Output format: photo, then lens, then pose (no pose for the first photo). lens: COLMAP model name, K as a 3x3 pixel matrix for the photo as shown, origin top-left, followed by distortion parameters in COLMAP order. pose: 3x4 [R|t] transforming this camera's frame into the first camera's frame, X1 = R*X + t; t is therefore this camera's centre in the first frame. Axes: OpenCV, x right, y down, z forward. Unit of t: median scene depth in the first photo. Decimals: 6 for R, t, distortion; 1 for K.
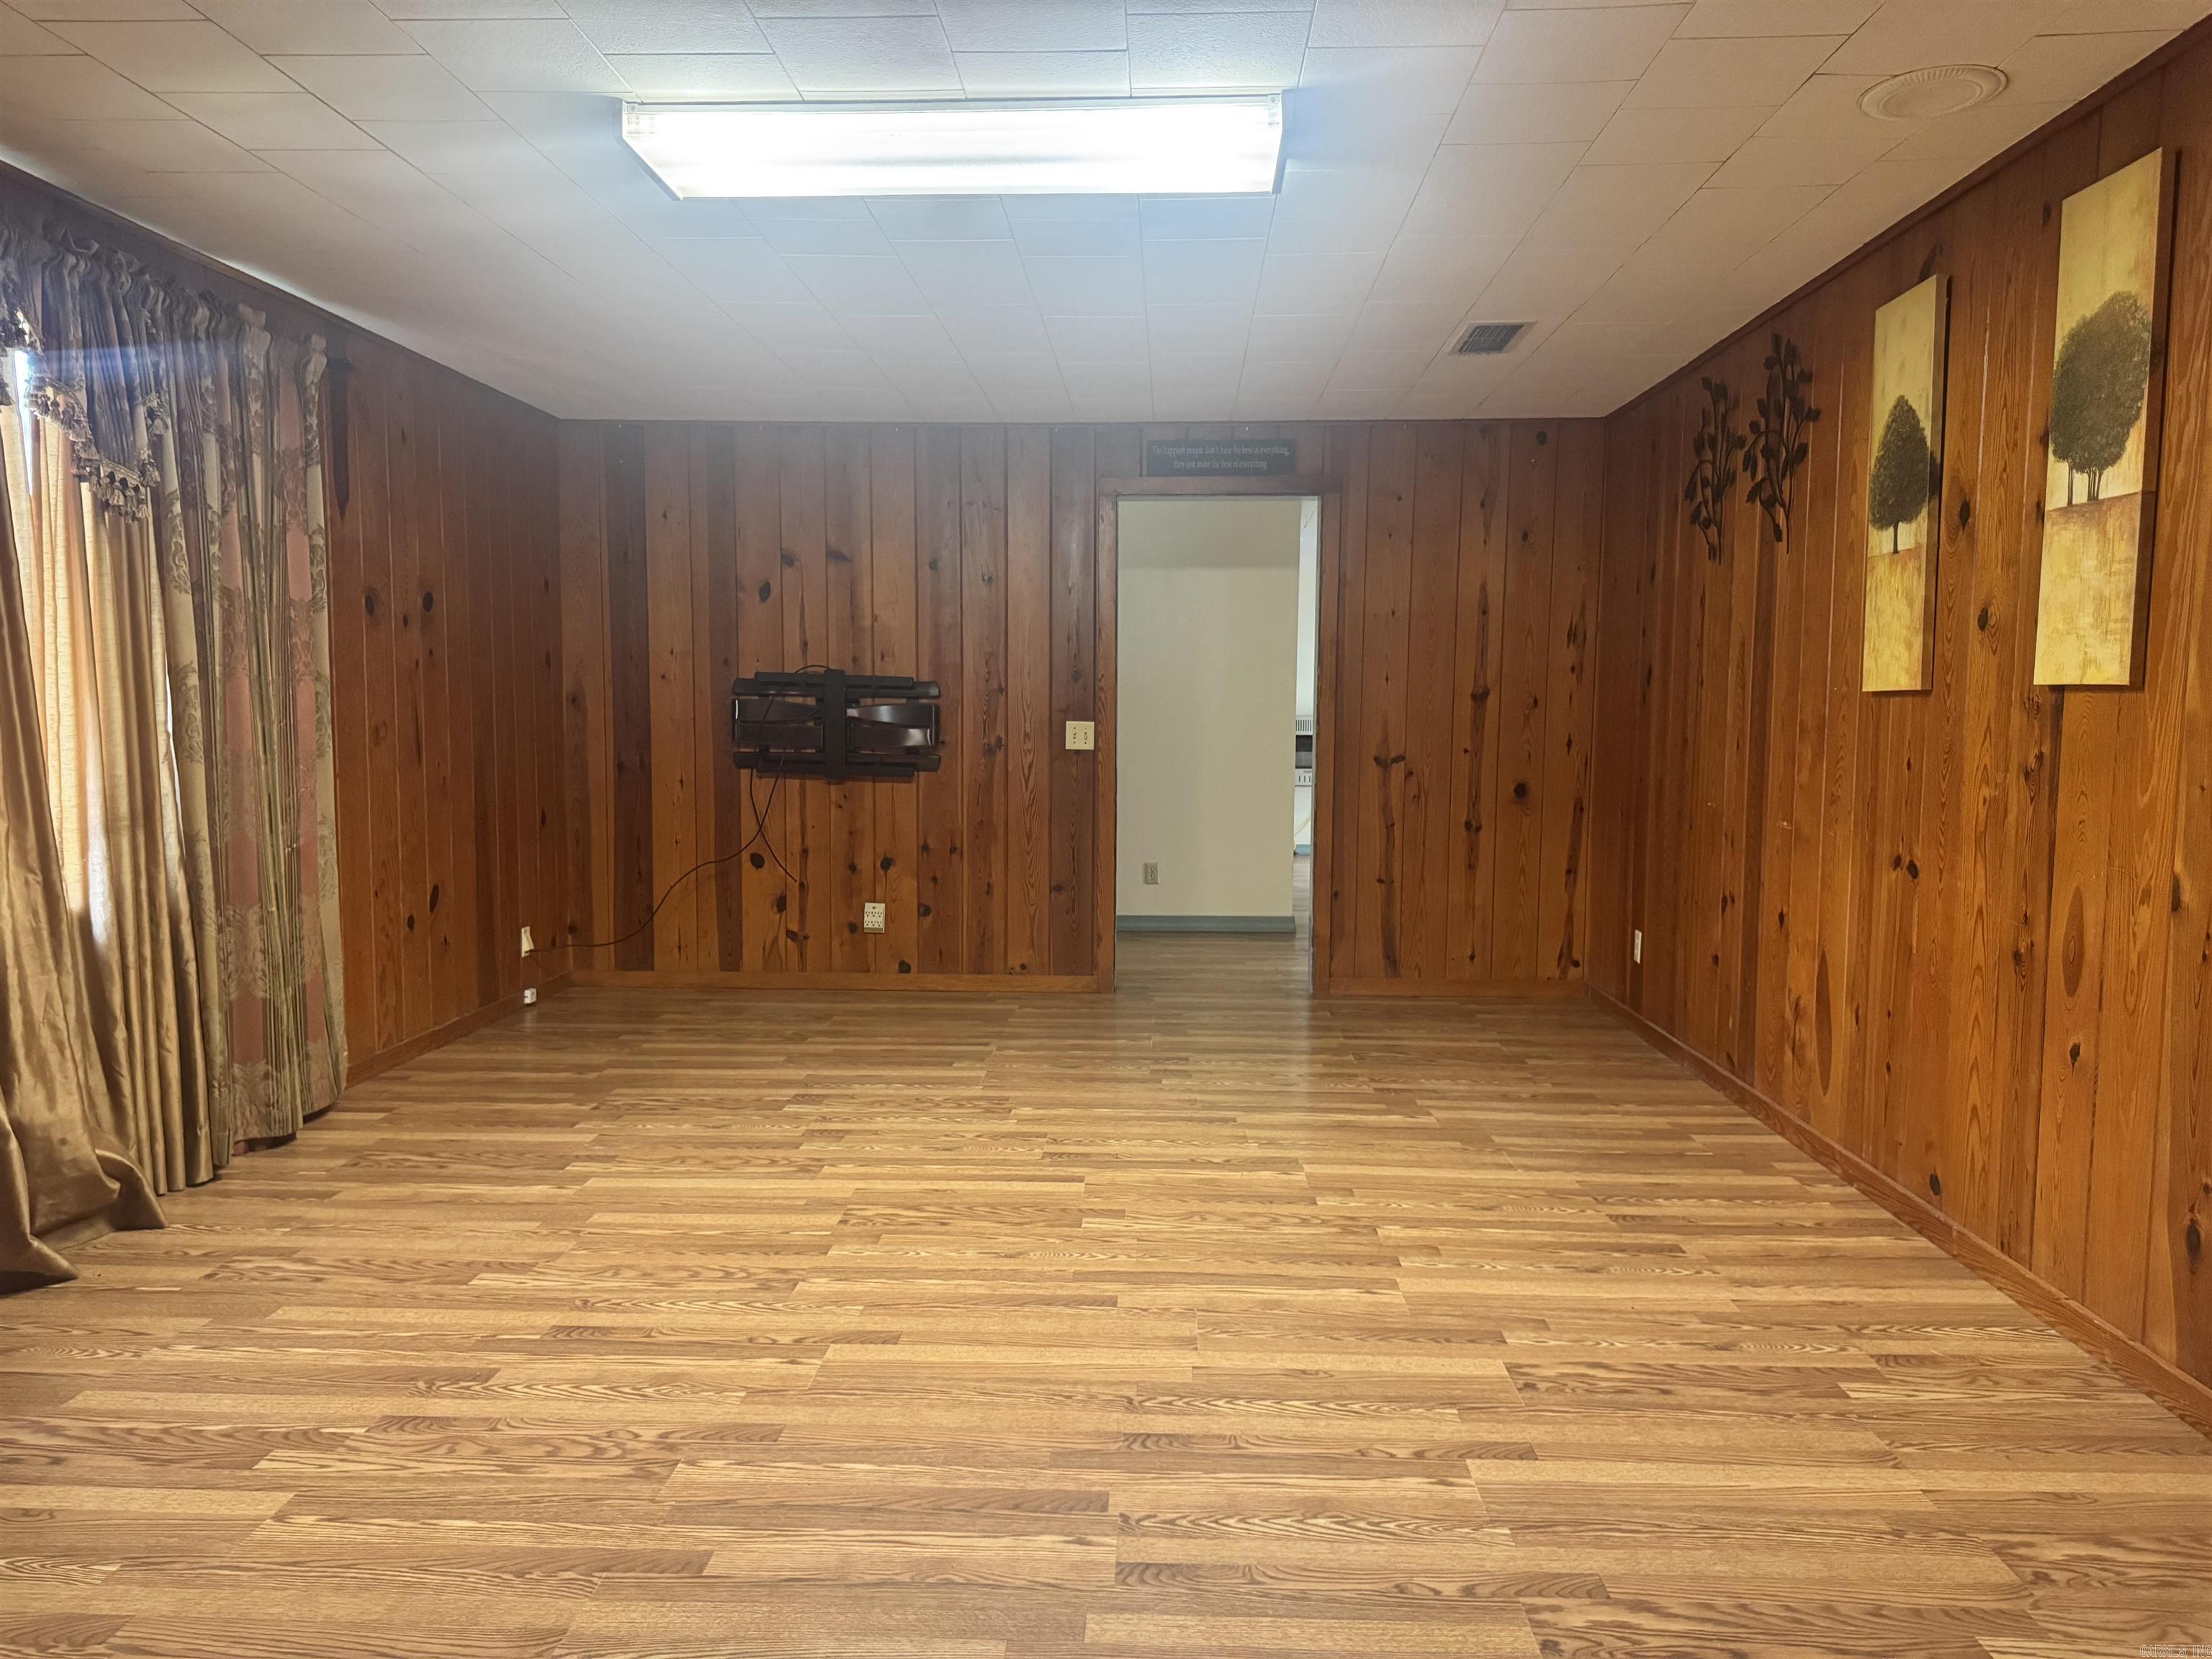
lens RADIAL K [[1554.1, 0, 1102.1], [0, 1554.1, 830.7], [0, 0, 1]] dist [0.044973, -0.053259]
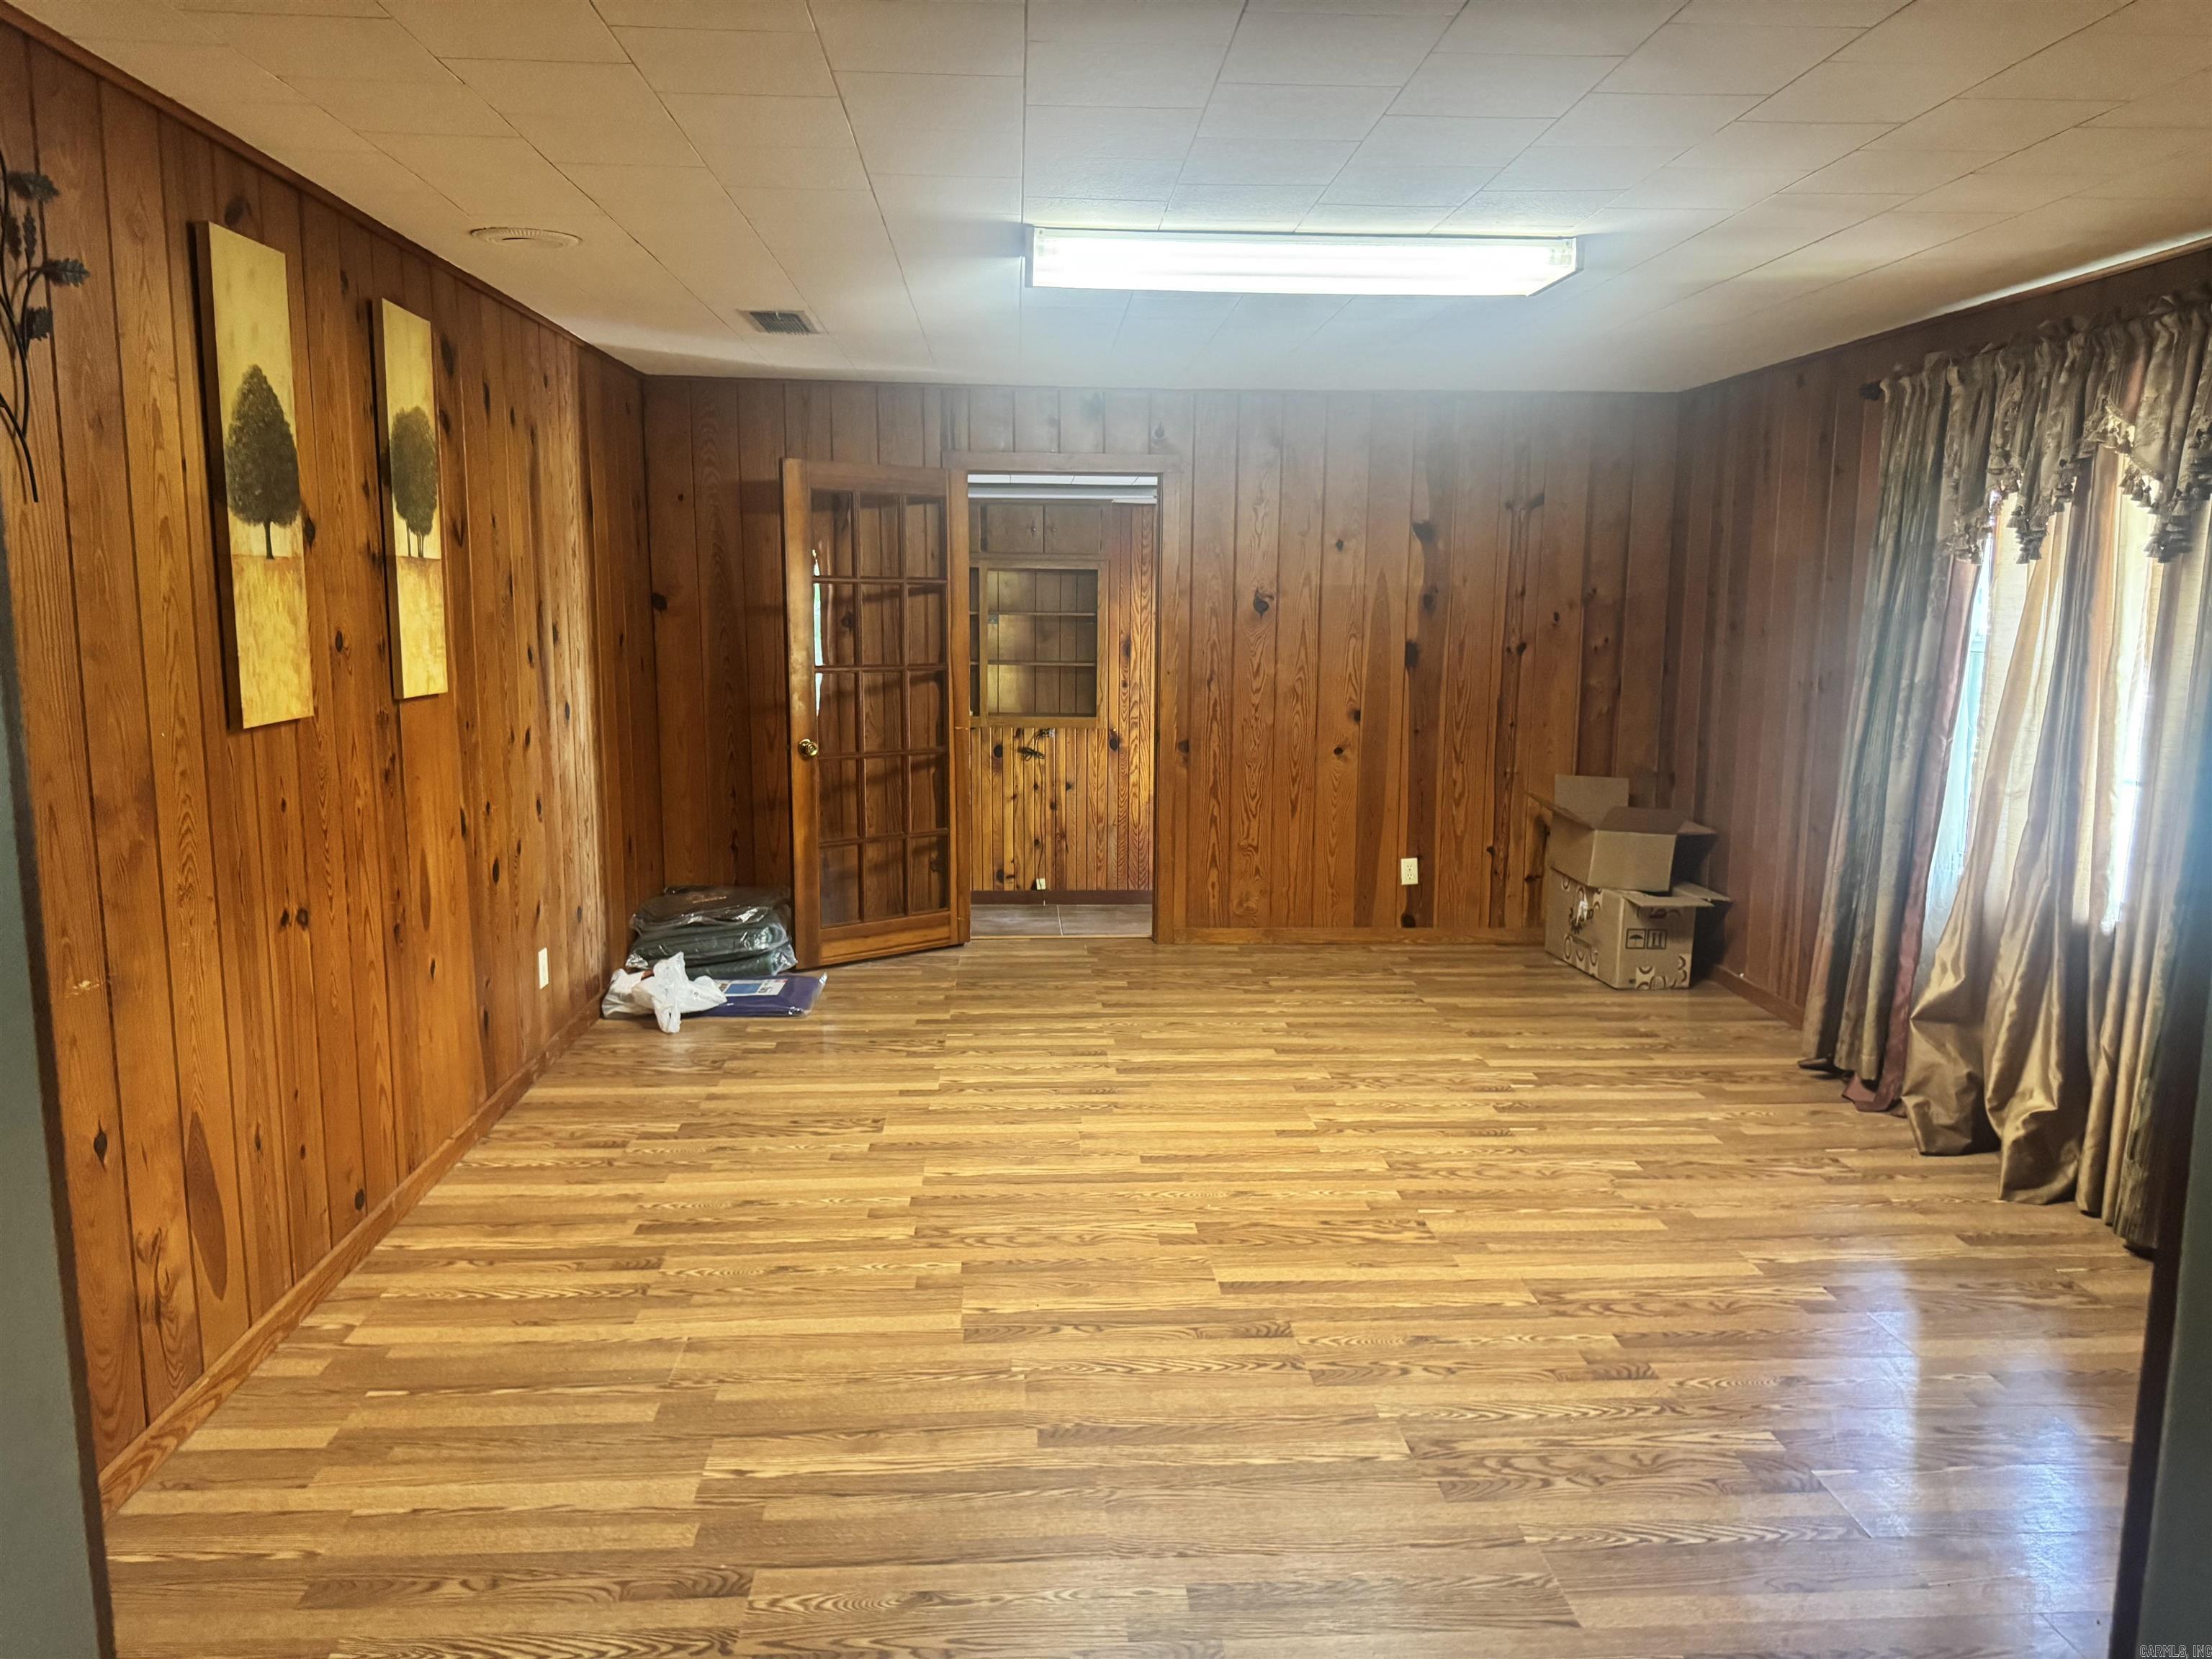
lens RADIAL K [[1554.1, 0, 1108.7], [0, 1554.1, 847.1], [0, 0, 1]] dist [0.044973, -0.053259]
pose [[-0.994412, 0.003290, -0.105514, 0.166925], [-0.021694, 0.971811, 0.234761, -0.258365], [0.103312, 0.235738, -0.966310, 2.094437]]
